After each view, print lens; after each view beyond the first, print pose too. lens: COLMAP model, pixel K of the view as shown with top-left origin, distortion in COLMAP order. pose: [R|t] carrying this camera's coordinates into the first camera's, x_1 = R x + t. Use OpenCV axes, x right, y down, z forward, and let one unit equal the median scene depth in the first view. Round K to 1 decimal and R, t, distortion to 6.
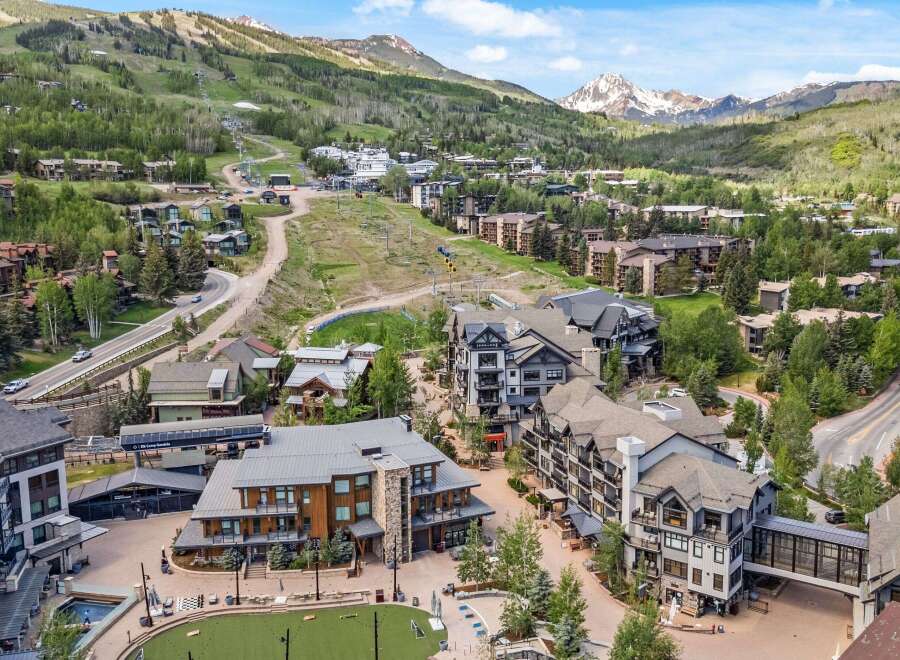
lens RADIAL K [[848.1, 0, 450.0], [0, 848.1, 330.0], [0, 0, 1]] dist [0.102665, -0.178596]
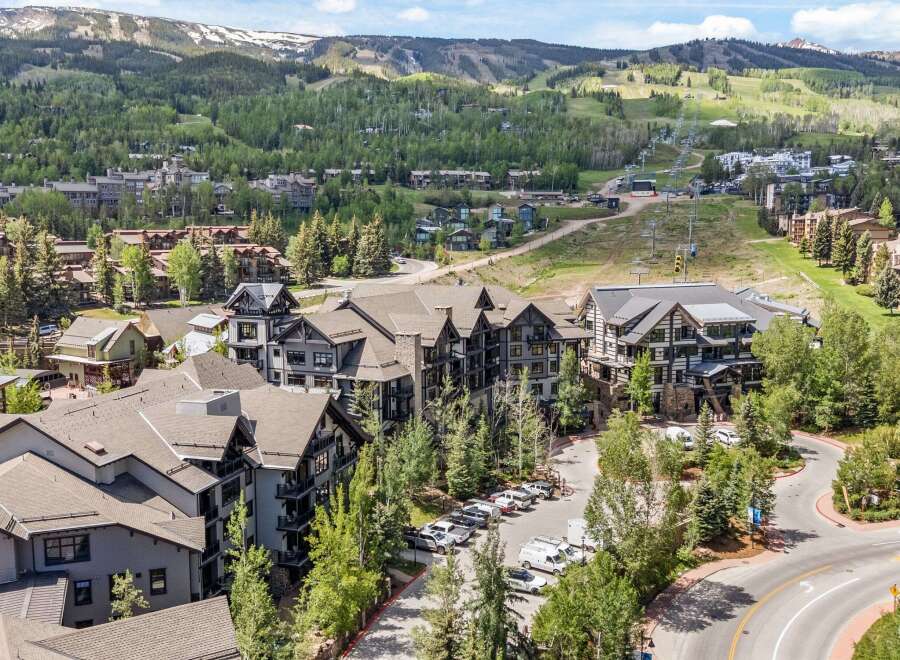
lens RADIAL K [[848.1, 0, 450.0], [0, 848.1, 330.0], [0, 0, 1]] dist [0.102665, -0.178596]
pose [[0.817708, 0.073894, -0.570870, 0.222872], [-0.094855, 0.995466, -0.007015, 0.008133], [0.567764, 0.059887, 0.821010, 0.168738]]
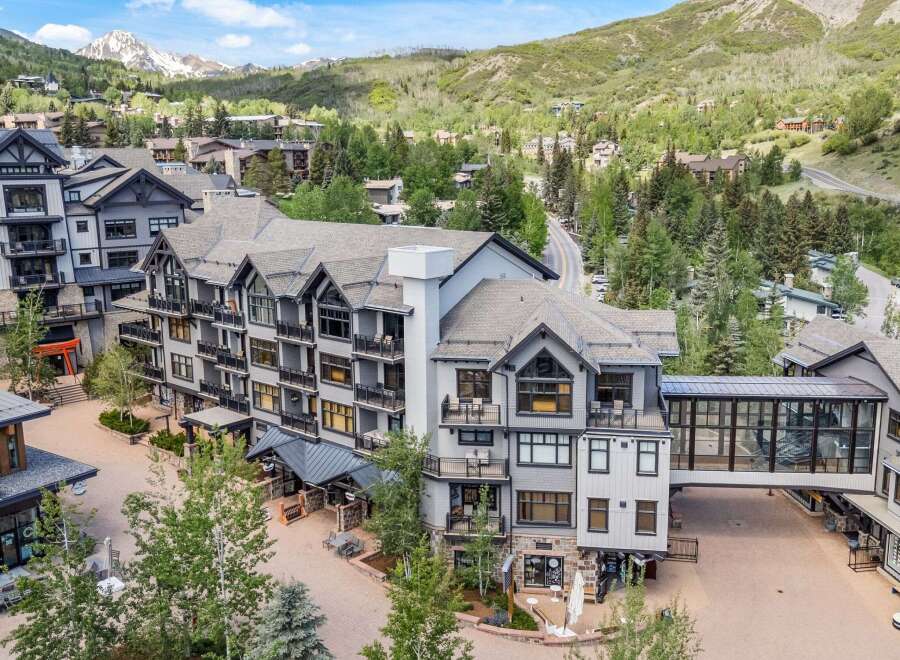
lens RADIAL K [[860.9, 0, 434.6], [0, 860.9, 330.6], [0, 0, 1]] dist [0.054934, -0.009268]
pose [[0.872185, -0.093672, 0.480124, 0.000106], [0.078822, 0.995581, 0.051051, 0.037762], [-0.482784, -0.006681, 0.875714, 0.151876]]
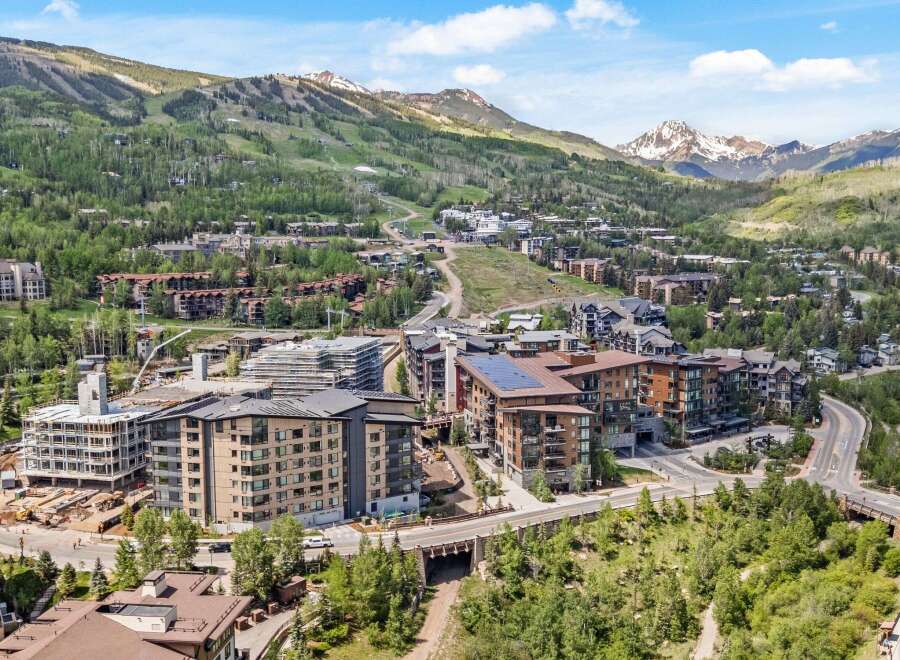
lens RADIAL K [[848.1, 0, 450.0], [0, 848.1, 330.0], [0, 0, 1]] dist [0.102665, -0.178596]
pose [[0.997392, 0.014124, -0.070786, -0.073078], [-0.017472, 0.998746, -0.046915, 0.075151], [0.070034, 0.048029, 0.996388, -0.601178]]
